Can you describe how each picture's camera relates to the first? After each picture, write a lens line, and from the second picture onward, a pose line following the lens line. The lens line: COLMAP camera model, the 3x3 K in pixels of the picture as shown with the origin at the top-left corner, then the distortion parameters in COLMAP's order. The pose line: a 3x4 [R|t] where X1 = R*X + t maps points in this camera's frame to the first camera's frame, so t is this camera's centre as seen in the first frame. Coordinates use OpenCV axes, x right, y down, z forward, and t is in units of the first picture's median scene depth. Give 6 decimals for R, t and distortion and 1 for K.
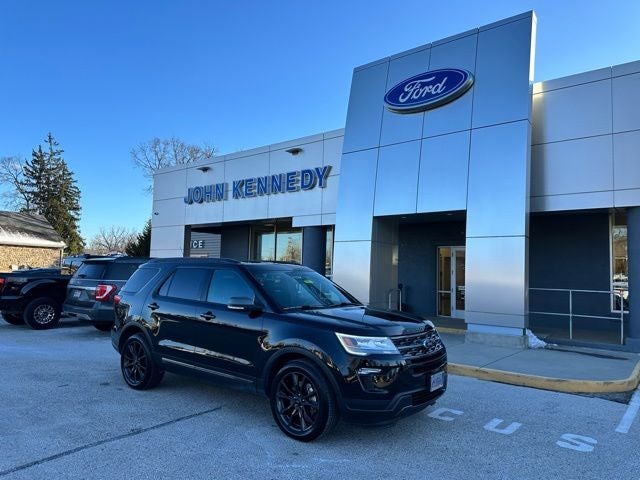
lens RADIAL K [[450.4, 0, 314.6], [0, 450.4, 240.3], [0, 0, 1]] dist [0.034137, -0.043829]
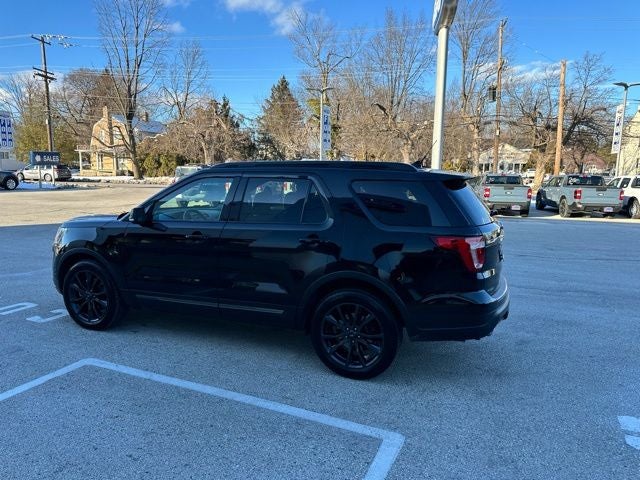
lens RADIAL K [[450.4, 0, 315.8], [0, 450.4, 244.3], [0, 0, 1]] dist [0.034137, -0.043829]
pose [[-0.961757, 0.007184, -0.273811, 0.000668], [-0.014582, 0.996895, 0.077377, 0.018465], [0.273517, 0.078410, -0.958666, 0.268476]]
